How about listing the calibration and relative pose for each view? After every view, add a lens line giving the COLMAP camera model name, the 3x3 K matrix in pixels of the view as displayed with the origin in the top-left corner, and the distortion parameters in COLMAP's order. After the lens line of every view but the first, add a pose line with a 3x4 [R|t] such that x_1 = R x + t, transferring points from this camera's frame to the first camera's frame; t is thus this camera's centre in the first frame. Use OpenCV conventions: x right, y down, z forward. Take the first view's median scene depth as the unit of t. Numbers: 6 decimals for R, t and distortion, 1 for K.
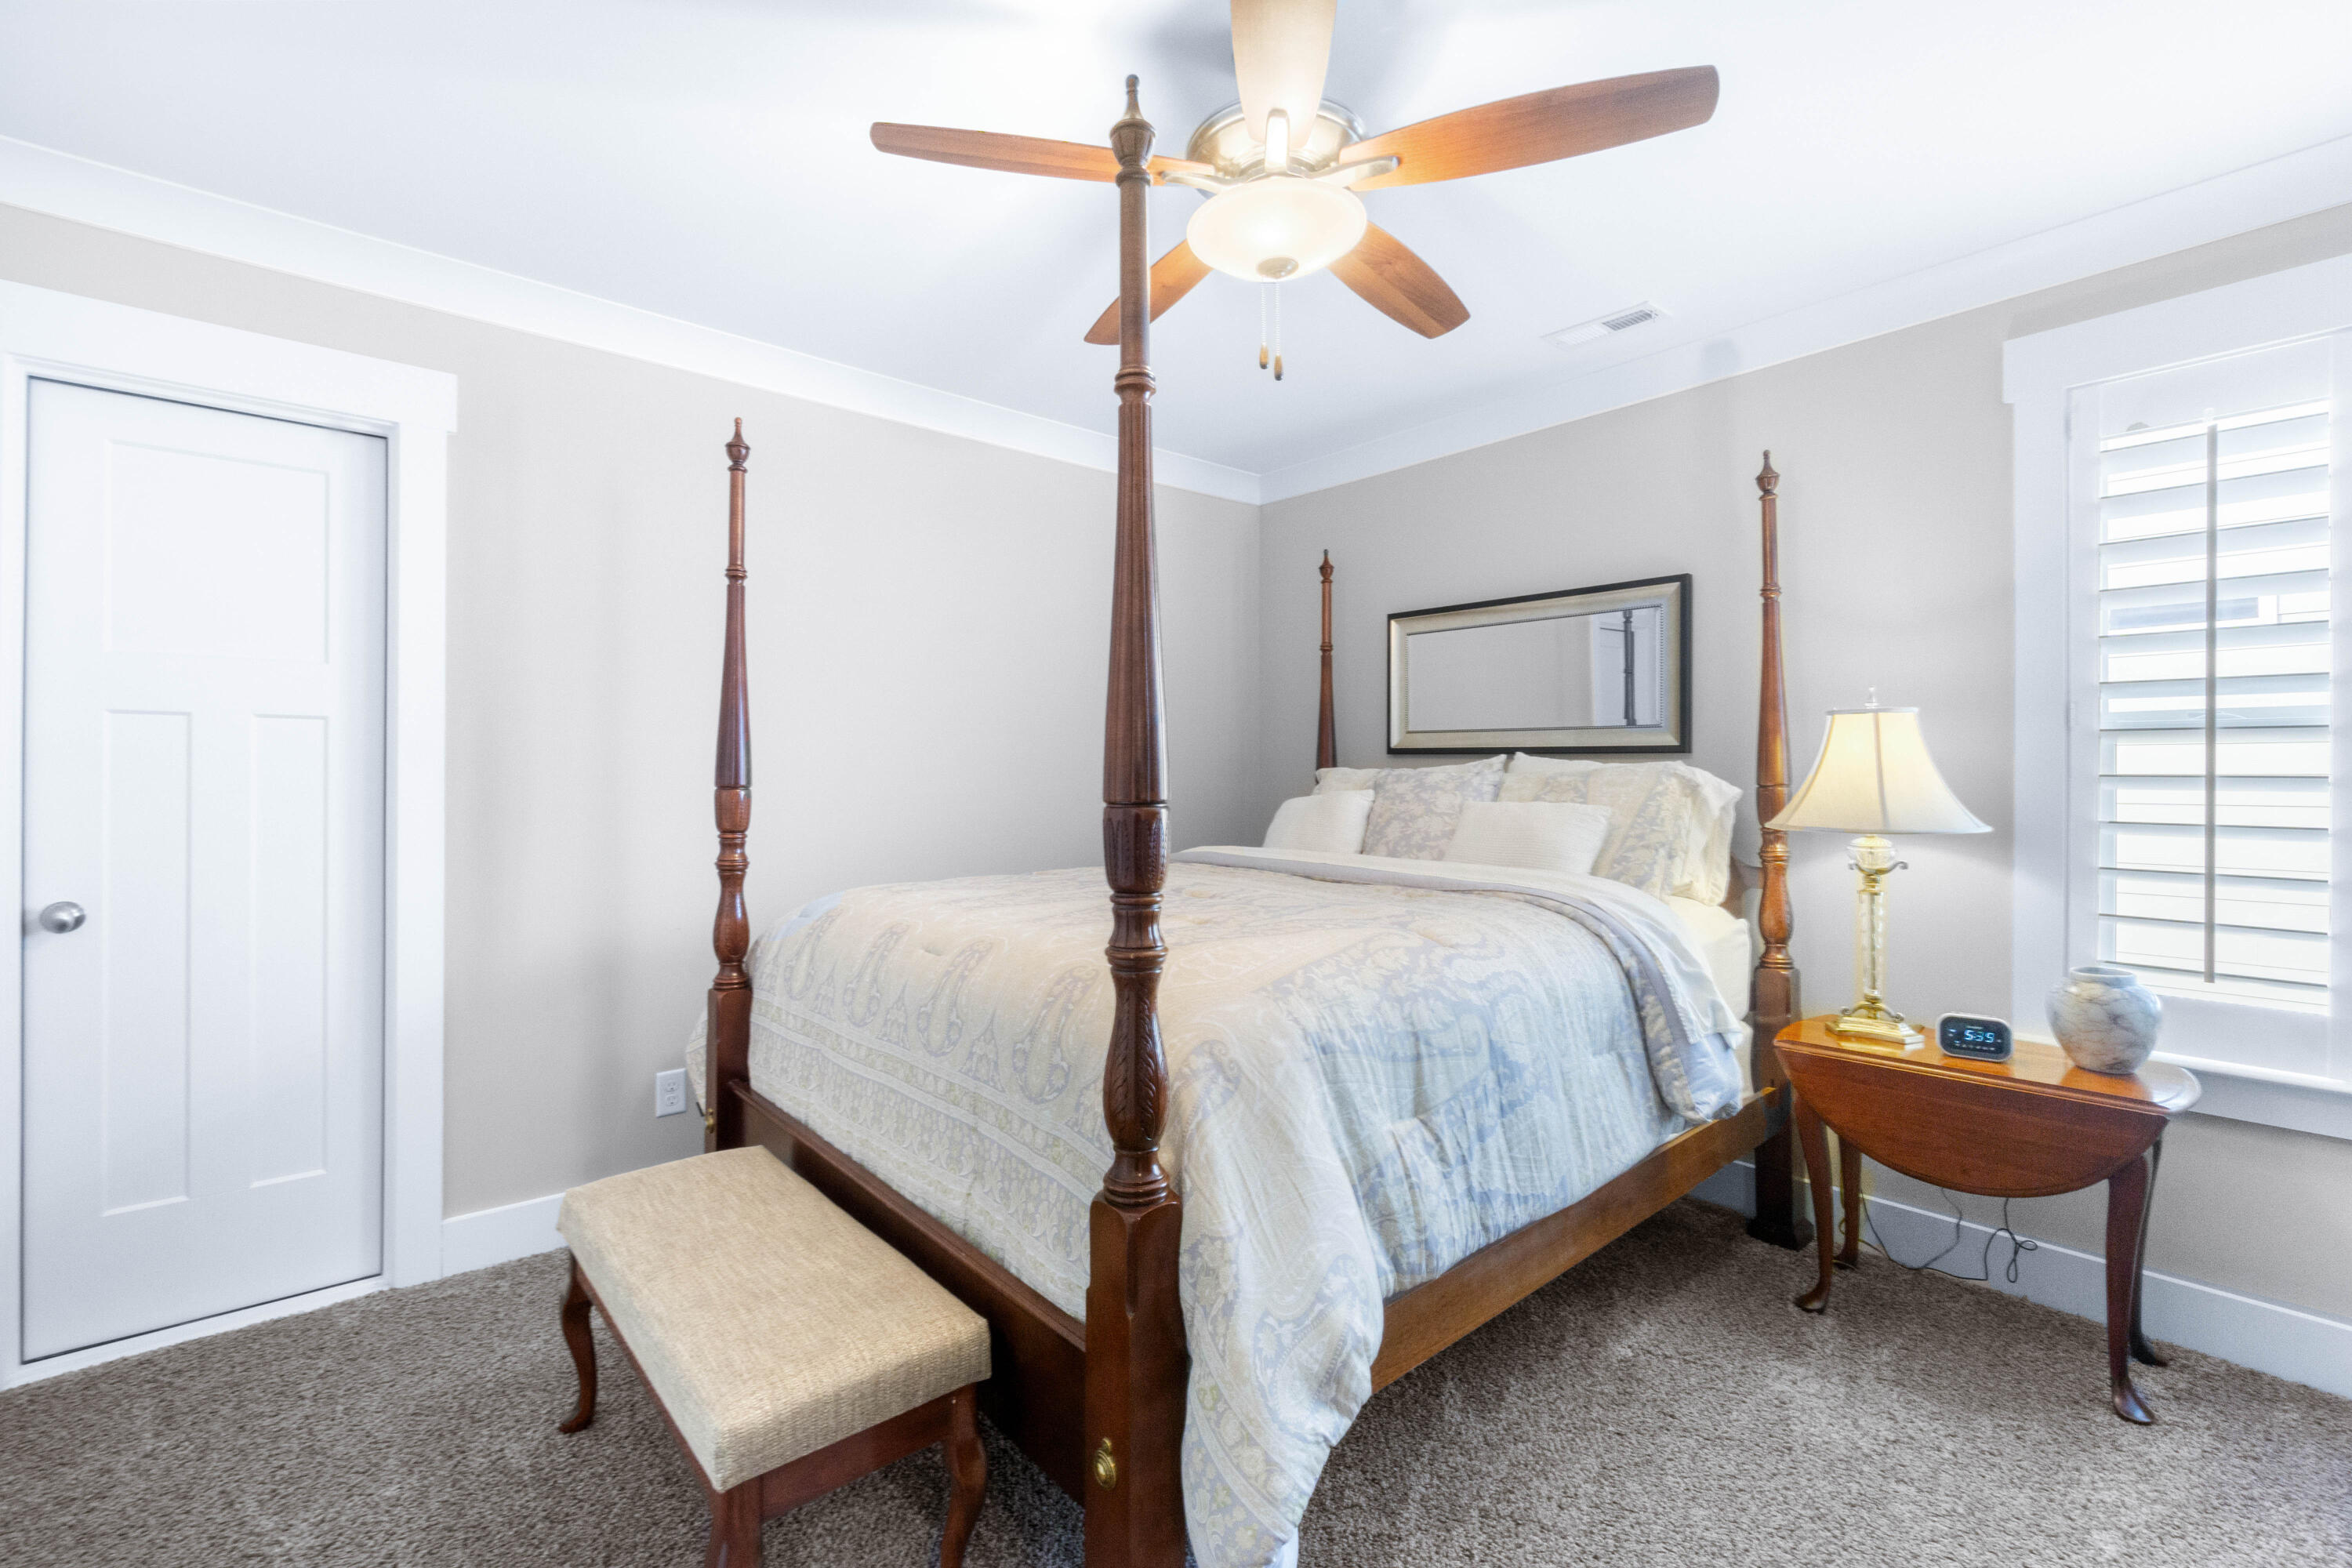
lens RADIAL K [[1011.8, 0, 1167.7], [0, 1011.8, 770.1], [0, 0, 1]] dist [-0.000221, 0.000000]
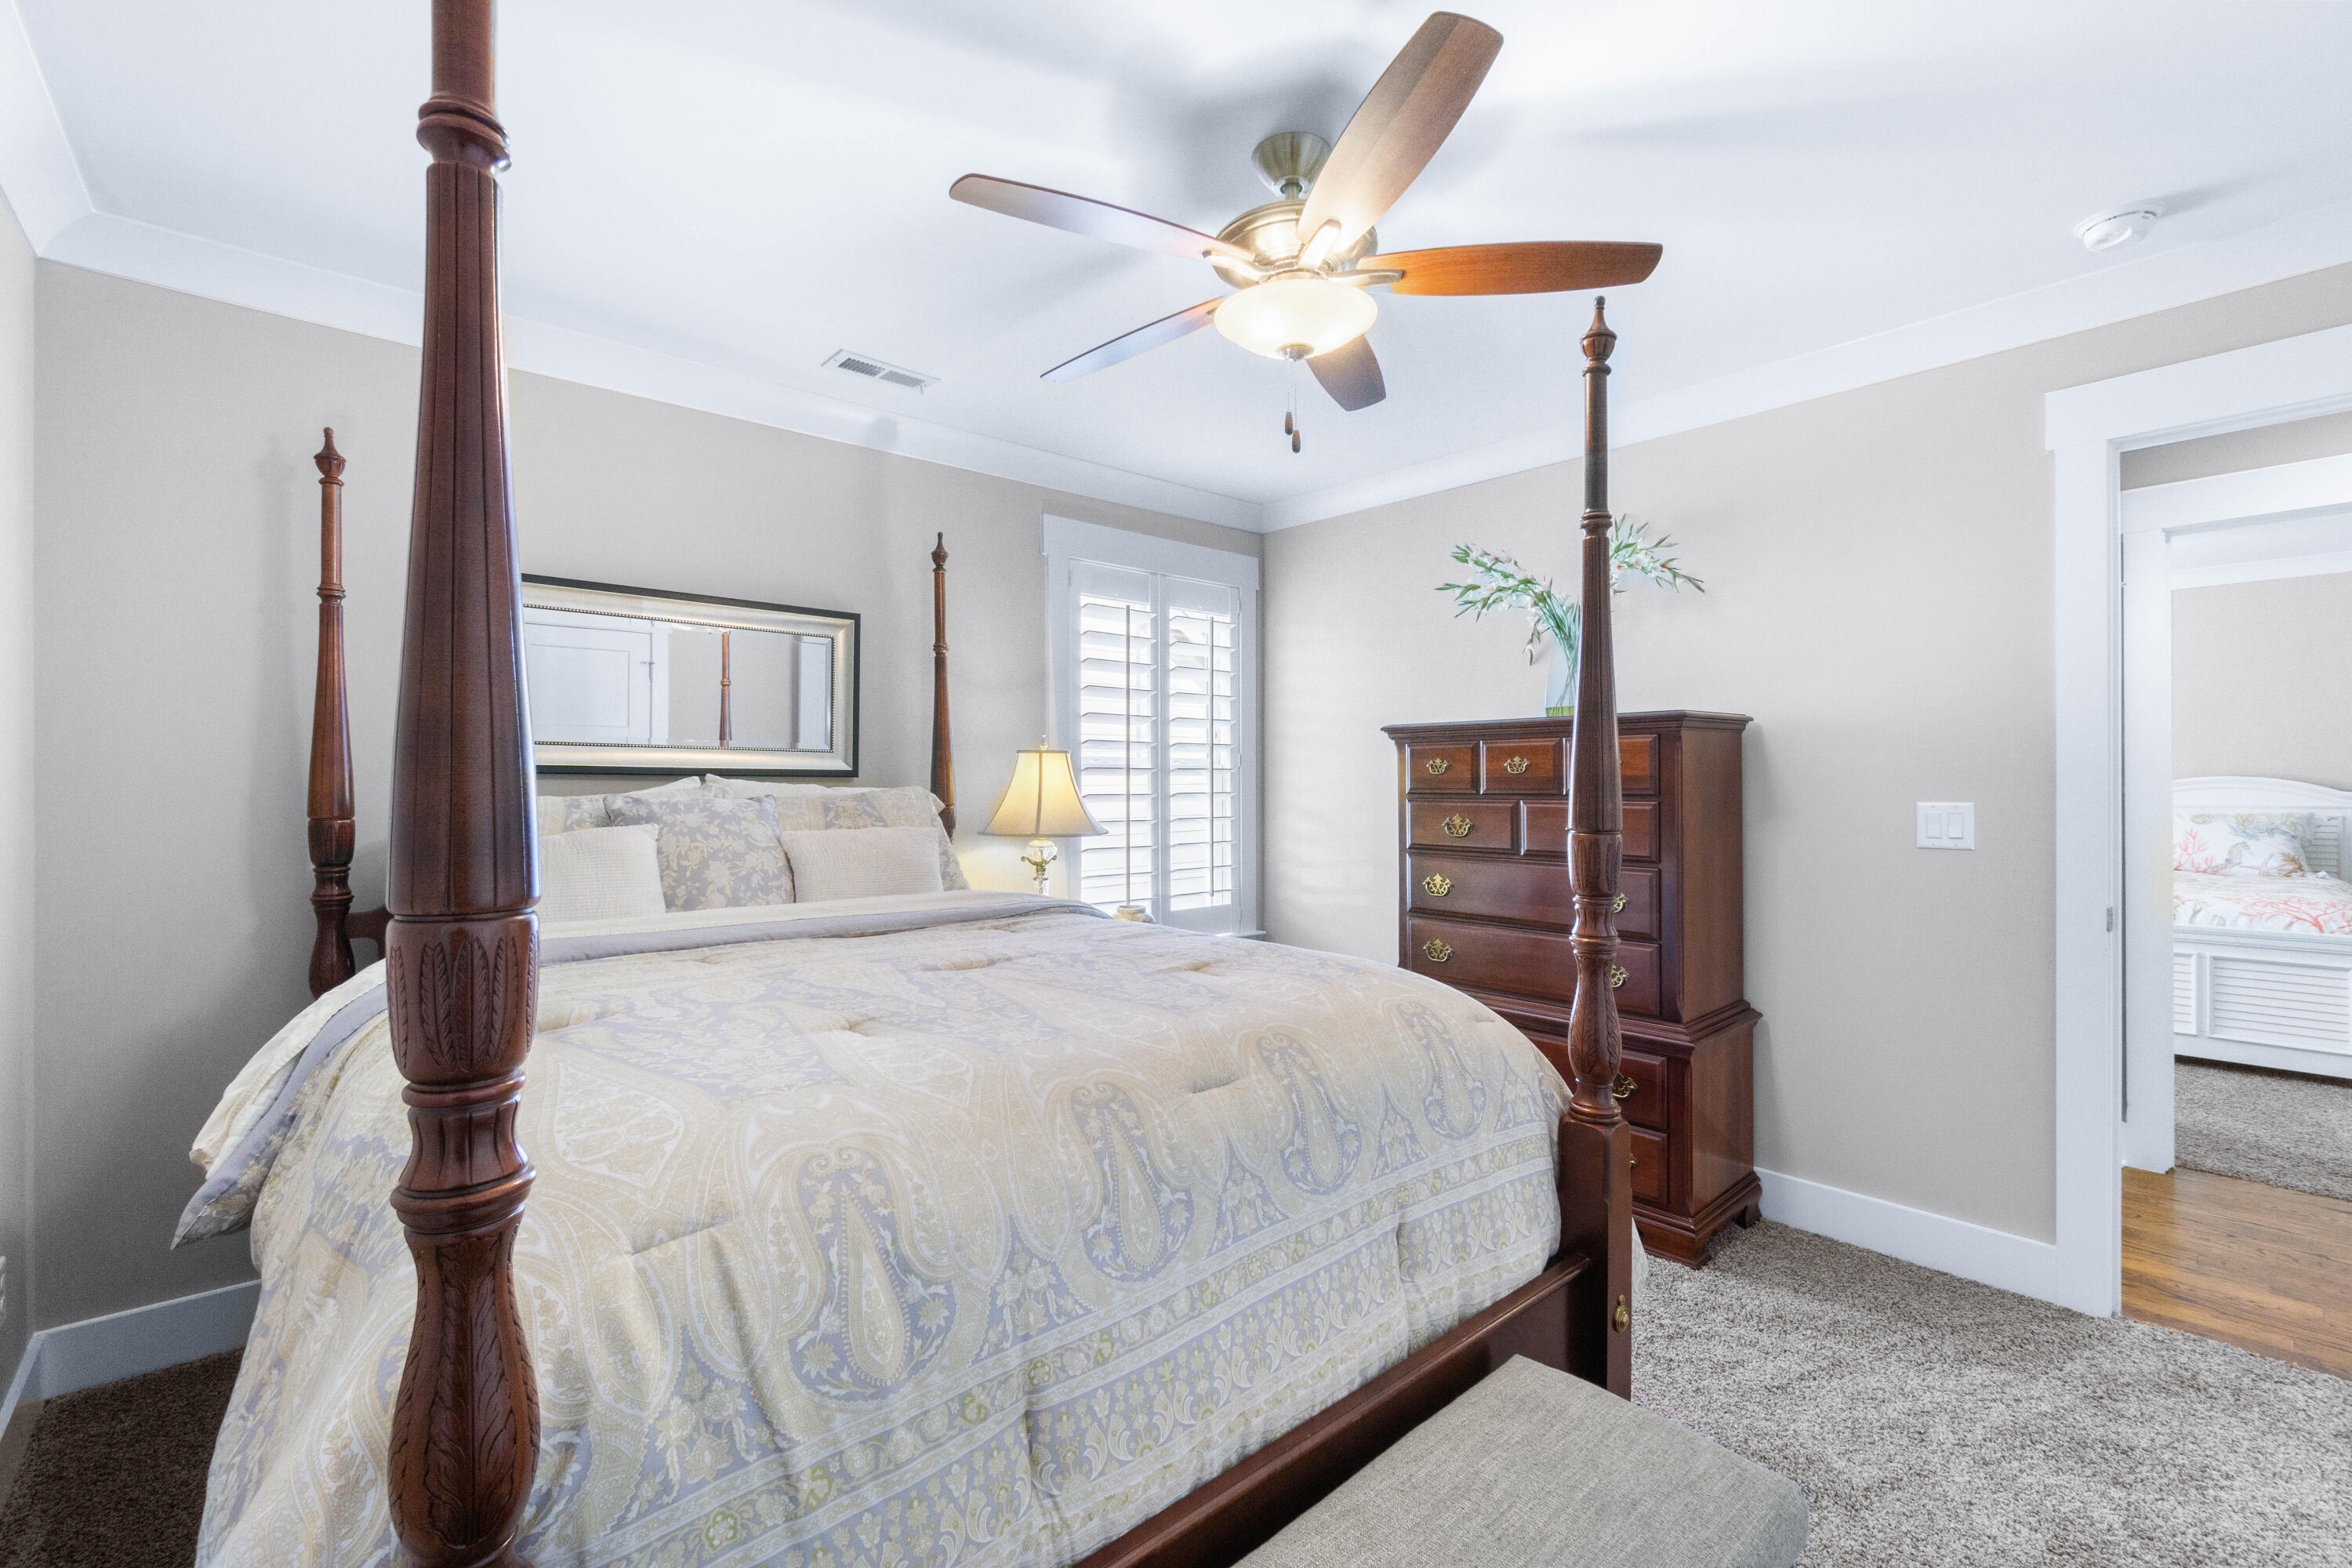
lens RADIAL K [[1012.2, 0, 1176.0], [0, 1012.2, 784.0], [0, 0, 1]] dist [-0.001877, -0.000071]
pose [[-0.017377, -0.003256, 0.999844, -0.716822], [-0.001929, 0.999993, 0.003223, -0.017547], [-0.999847, -0.001873, -0.017383, 0.823925]]
